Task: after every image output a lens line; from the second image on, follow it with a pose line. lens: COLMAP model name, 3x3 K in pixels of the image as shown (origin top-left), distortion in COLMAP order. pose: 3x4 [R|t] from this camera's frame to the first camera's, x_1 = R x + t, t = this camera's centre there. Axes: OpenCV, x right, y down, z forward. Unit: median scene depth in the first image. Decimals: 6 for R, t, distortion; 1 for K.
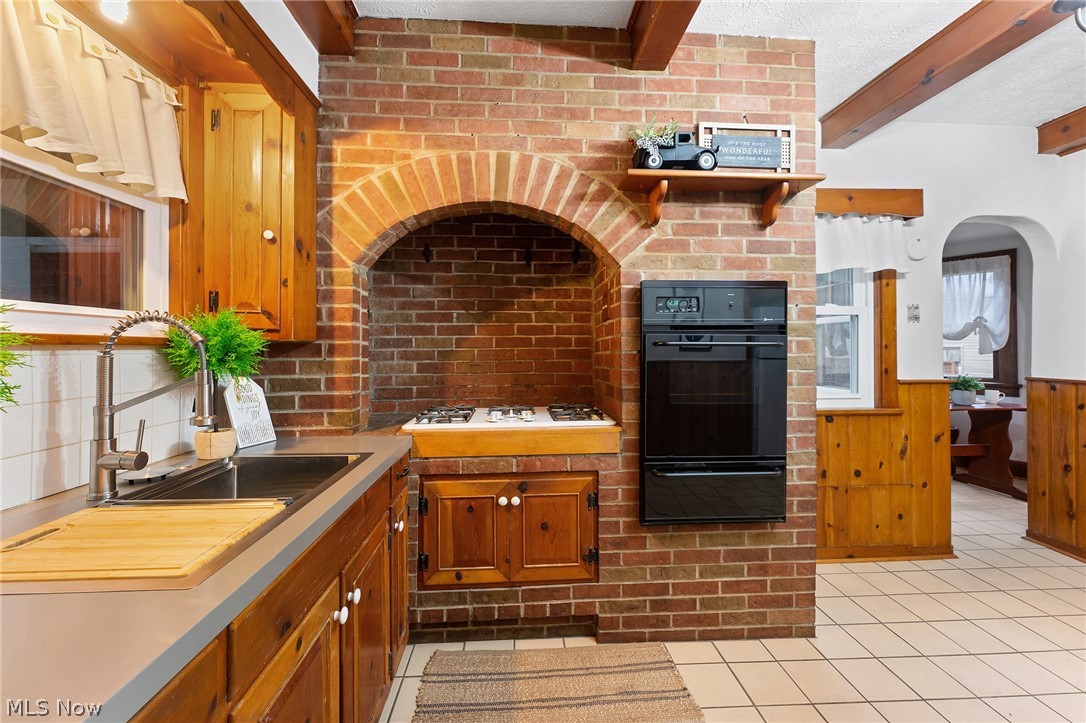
lens RADIAL K [[434.6, 0, 543.3], [0, 434.6, 346.4], [0, 0, 1]] dist [0.000606, 0.000139]
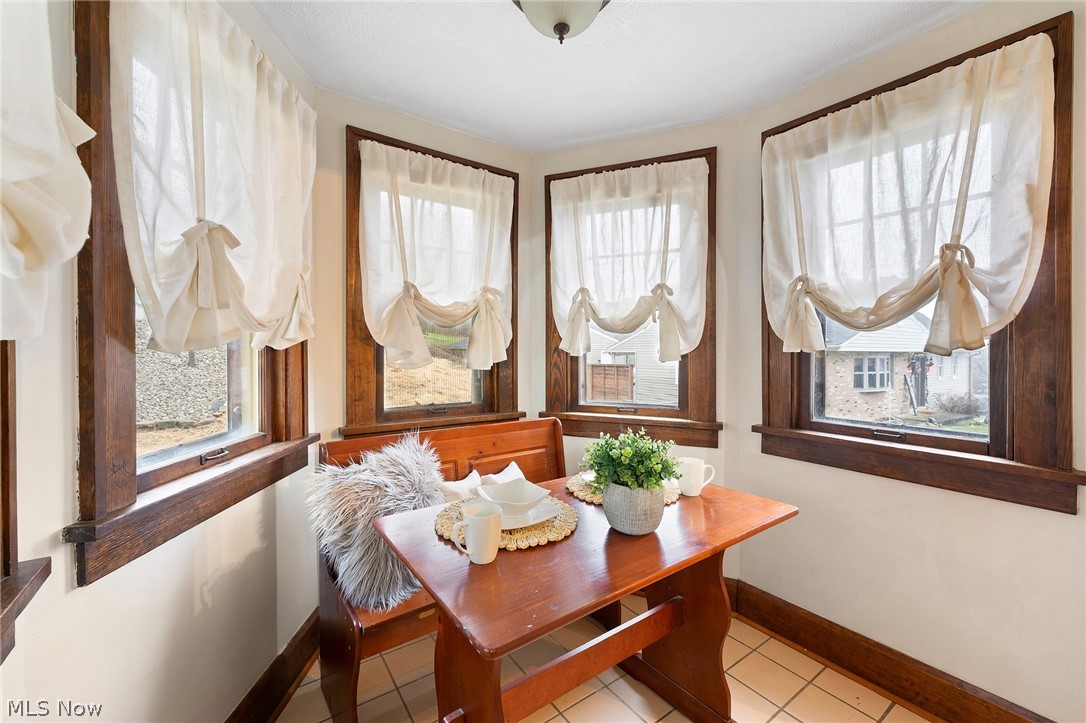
lens RADIAL K [[430.4, 0, 540.6], [0, 430.4, 359.0], [0, 0, 1]] dist [0.000822, -0.000069]
pose [[0.853559, -0.006946, 0.520951, 0.646708], [-0.002892, 0.999833, 0.018069, 0.006292], [-0.520989, -0.016929, 0.853396, 0.667534]]
